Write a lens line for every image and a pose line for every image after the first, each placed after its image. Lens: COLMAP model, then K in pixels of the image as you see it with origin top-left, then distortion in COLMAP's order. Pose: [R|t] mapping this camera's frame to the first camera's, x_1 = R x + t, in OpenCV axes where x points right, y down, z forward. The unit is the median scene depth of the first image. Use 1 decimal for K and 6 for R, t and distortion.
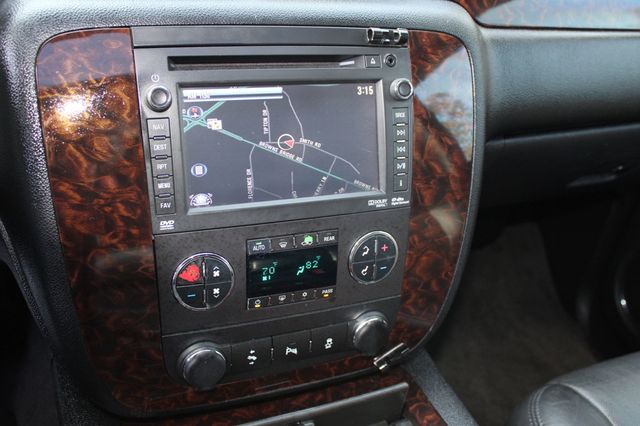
lens RADIAL K [[658.2, 0, 320.0], [0, 658.2, 213.0], [0, 0, 1]] dist [-0.103546, 0.034013]
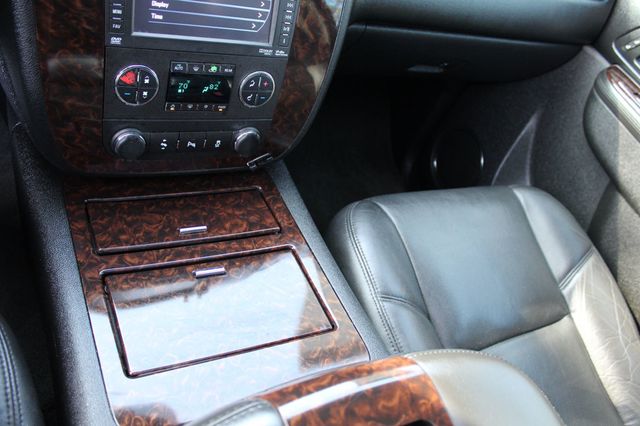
lens RADIAL K [[536.3, 0, 320.0], [0, 536.3, 213.0], [0, 0, 1]] dist [-0.166147, 0.141665]
pose [[0.969500, 0.128299, 0.208826, 0.006817], [-0.177795, 0.954620, 0.238933, 0.024135], [-0.168694, -0.268774, 0.948316, -0.204833]]
